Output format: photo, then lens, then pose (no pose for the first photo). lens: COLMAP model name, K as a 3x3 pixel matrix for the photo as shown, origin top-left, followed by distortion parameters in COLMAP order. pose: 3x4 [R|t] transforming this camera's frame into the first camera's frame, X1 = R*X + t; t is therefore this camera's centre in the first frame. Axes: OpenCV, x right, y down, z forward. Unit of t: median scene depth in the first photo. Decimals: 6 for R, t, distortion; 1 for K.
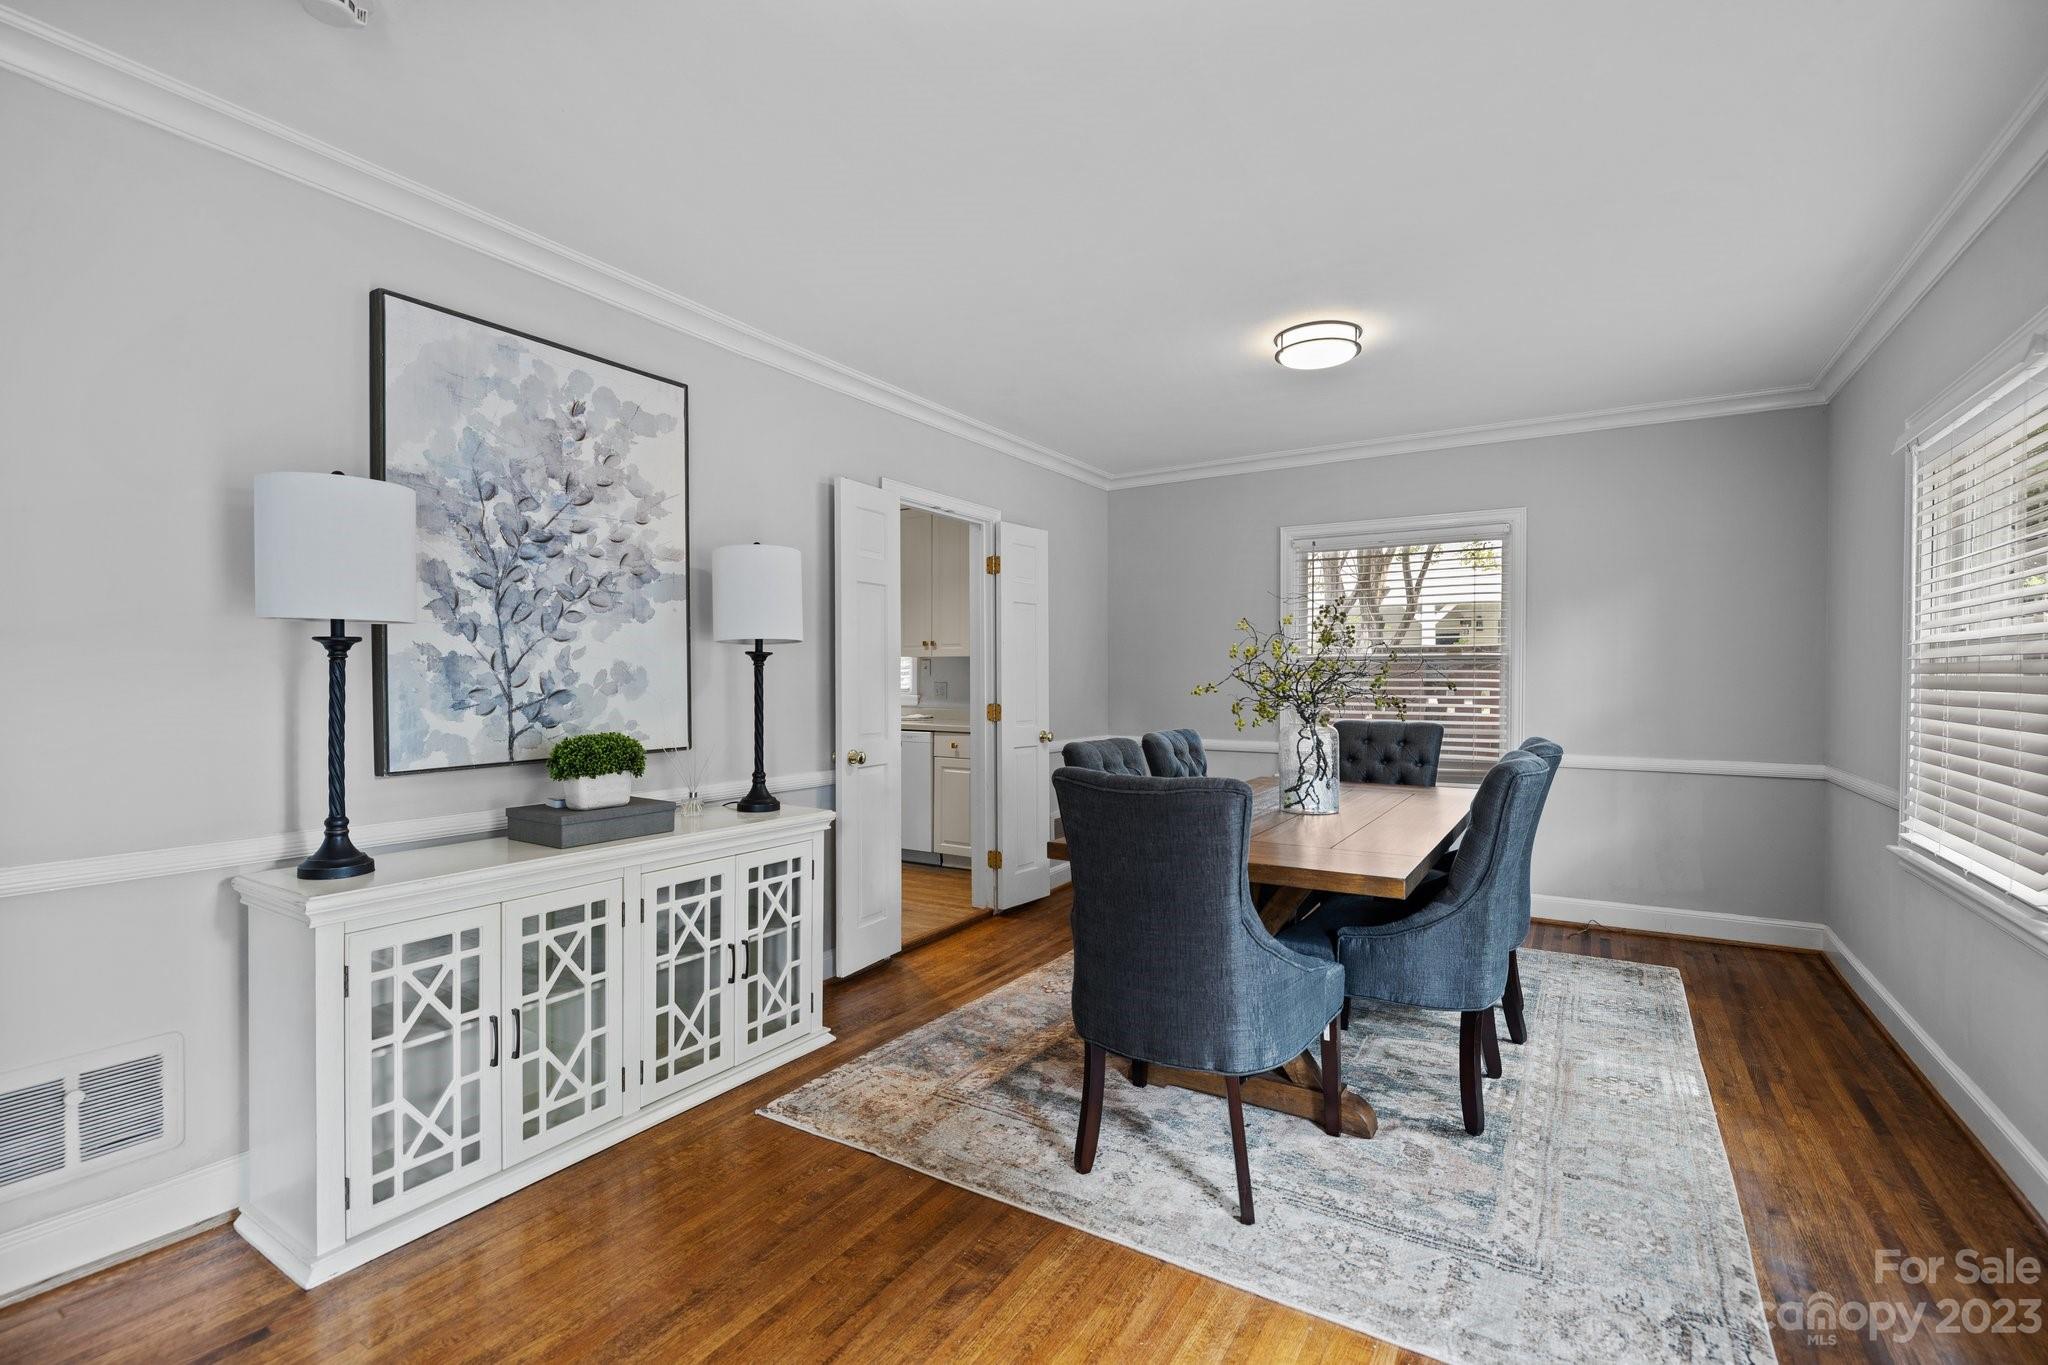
lens RADIAL K [[924.6, 0, 1017.3], [0, 924.6, 672.2], [0, 0, 1]] dist [-0.003328, -0.000169]
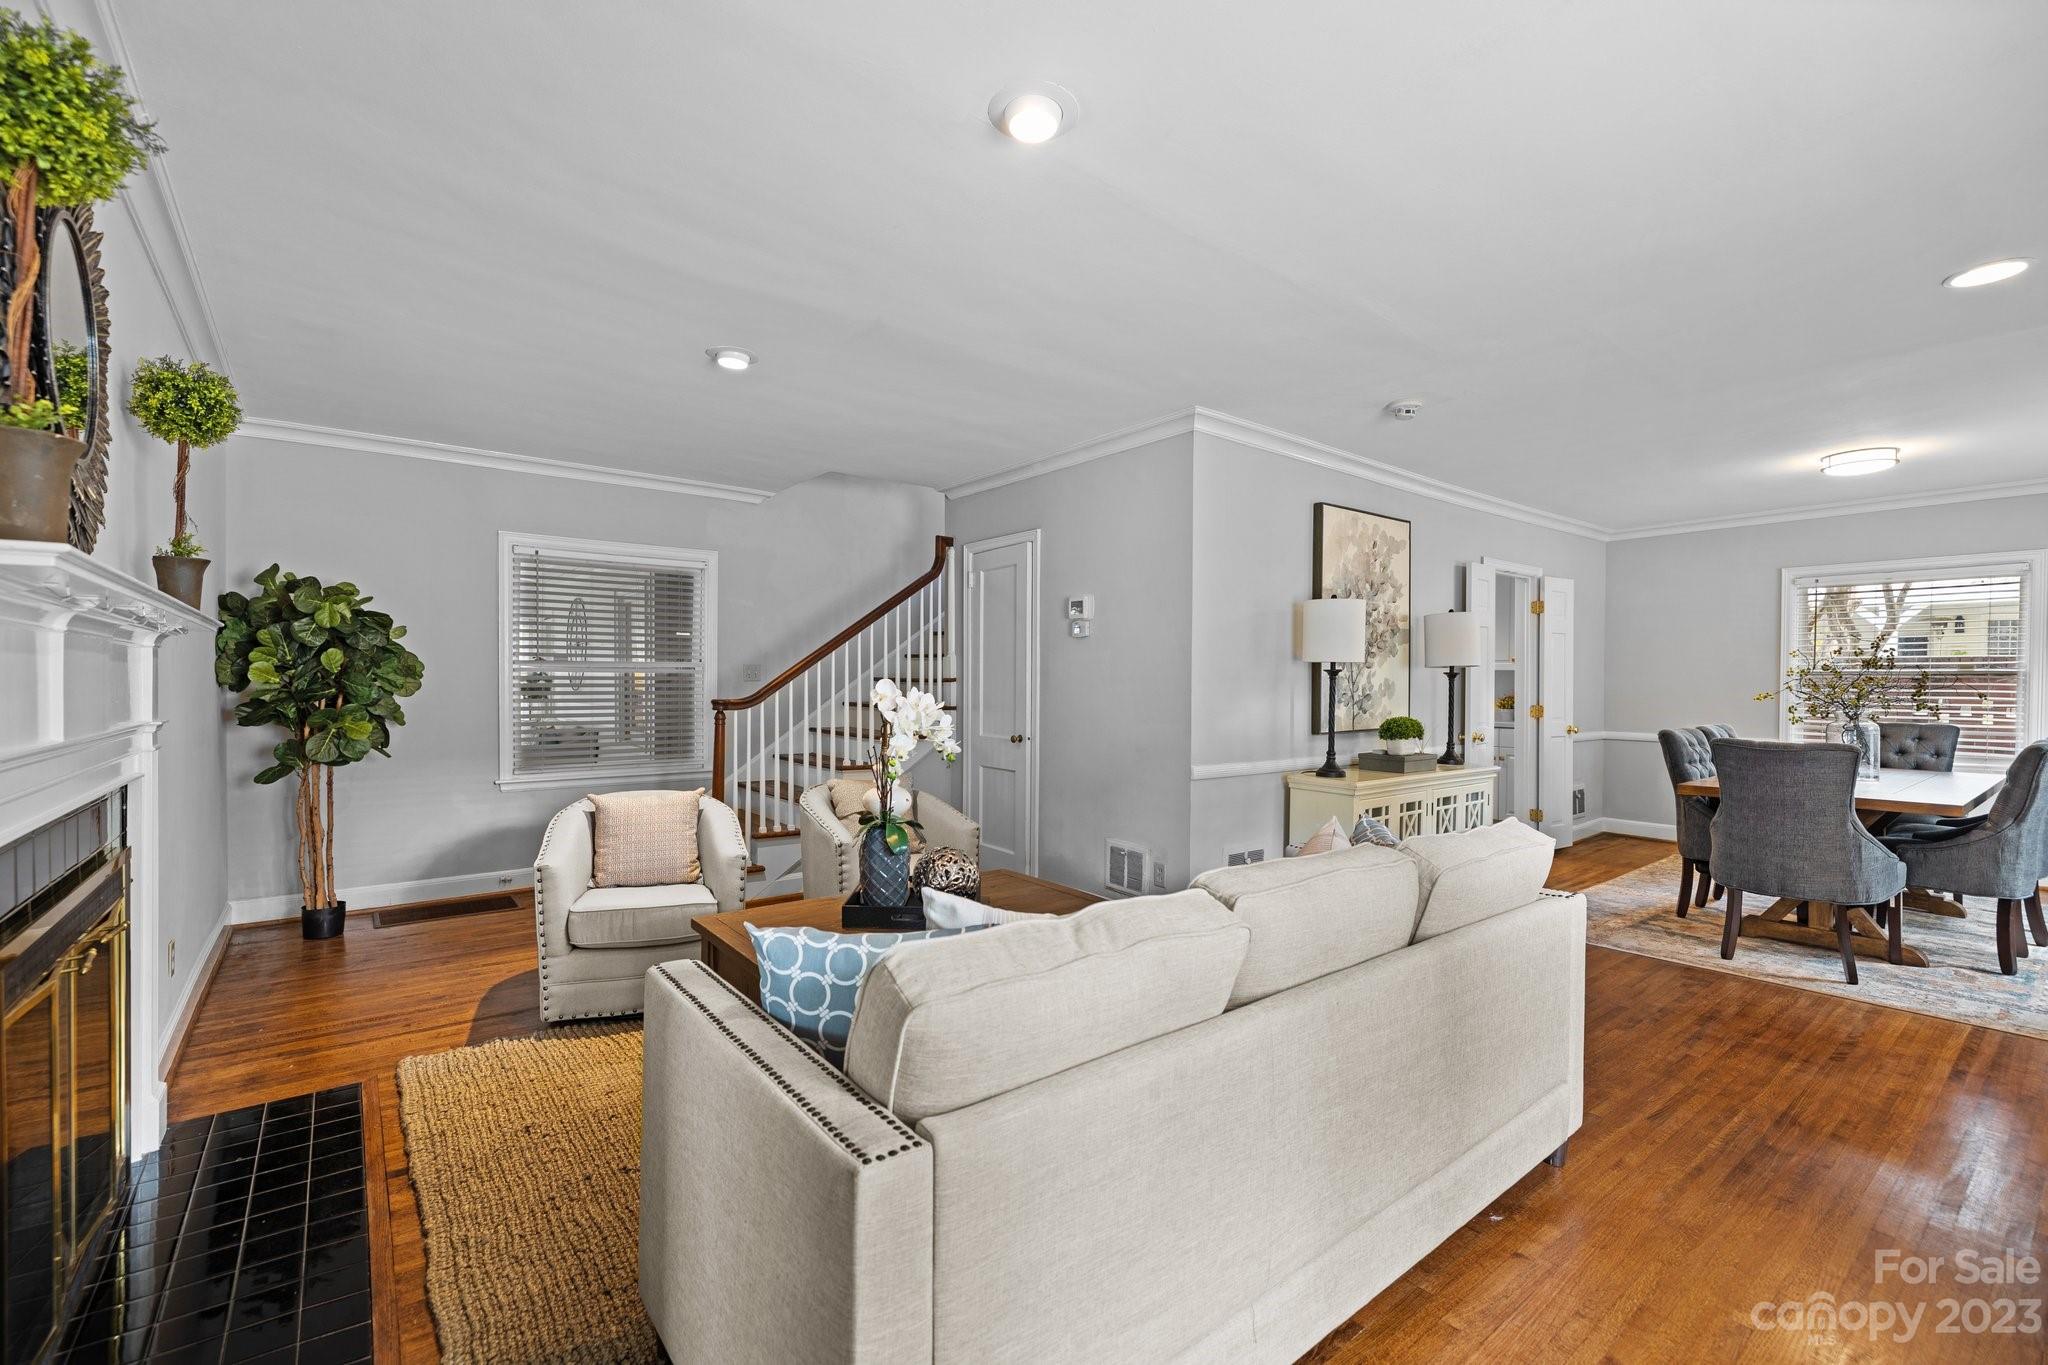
lens RADIAL K [[868.0, 0, 1024.0], [0, 868.0, 682.5], [0, 0, 1]] dist [0.002090, 0.000272]
pose [[0.938712, 0.004673, -0.344671, -0.521356], [-0.002276, 0.999970, 0.007357, -0.014936], [0.344695, -0.006122, 0.938695, -0.886083]]
